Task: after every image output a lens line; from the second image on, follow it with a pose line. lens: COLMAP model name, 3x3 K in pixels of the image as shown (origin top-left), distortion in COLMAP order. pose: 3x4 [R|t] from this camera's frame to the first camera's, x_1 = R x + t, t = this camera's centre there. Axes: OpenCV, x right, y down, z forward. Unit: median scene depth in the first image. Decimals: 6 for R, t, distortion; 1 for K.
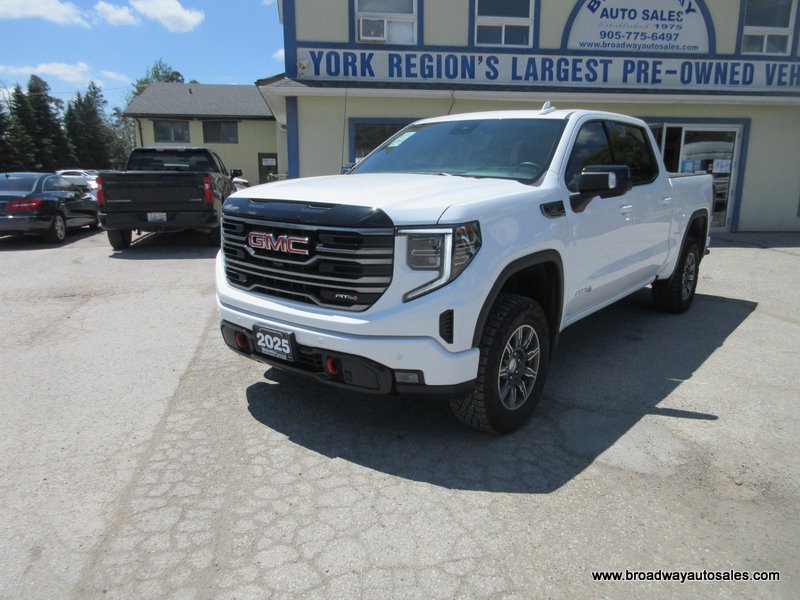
lens RADIAL K [[604.4, 0, 398.4], [0, 604.4, 299.3], [0, 0, 1]] dist [0.003298, 0.000601]
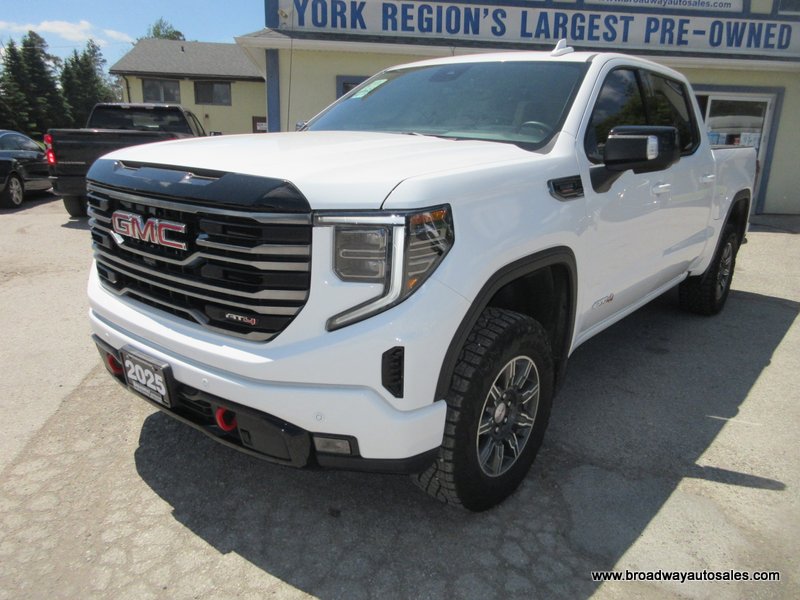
lens RADIAL K [[604.4, 0, 398.4], [0, 604.4, 299.3], [0, 0, 1]] dist [0.003298, 0.000601]
pose [[0.999677, 0.025113, -0.003897, 0.043182], [-0.024896, 0.998524, 0.048266, -0.030911], [0.005103, -0.048154, 0.998827, 0.186787]]
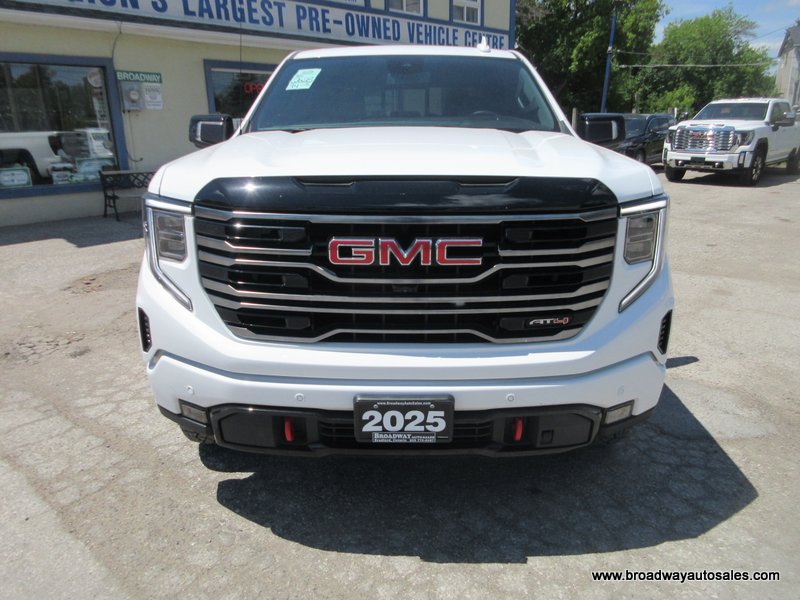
lens RADIAL K [[601.6, 0, 400.0], [0, 601.6, 300.0], [0, 0, 1]] dist [0.008837, 0.004515]
pose [[0.786415, -0.185405, 0.589218, -0.302532], [0.142058, 0.982608, 0.119588, -0.064993], [-0.601142, -0.010343, 0.799075, 0.303310]]
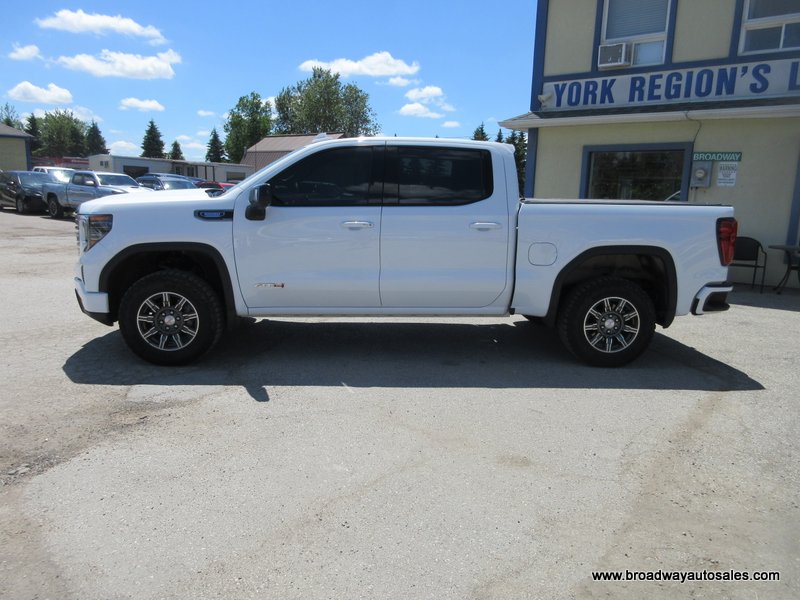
lens RADIAL K [[604.4, 0, 398.4], [0, 604.4, 299.3], [0, 0, 1]] dist [0.003298, 0.000601]
pose [[0.677830, 0.145045, -0.720770, 0.953763], [-0.180153, 0.983227, 0.028442, -0.046455], [0.712806, 0.110570, 0.692591, 0.233343]]
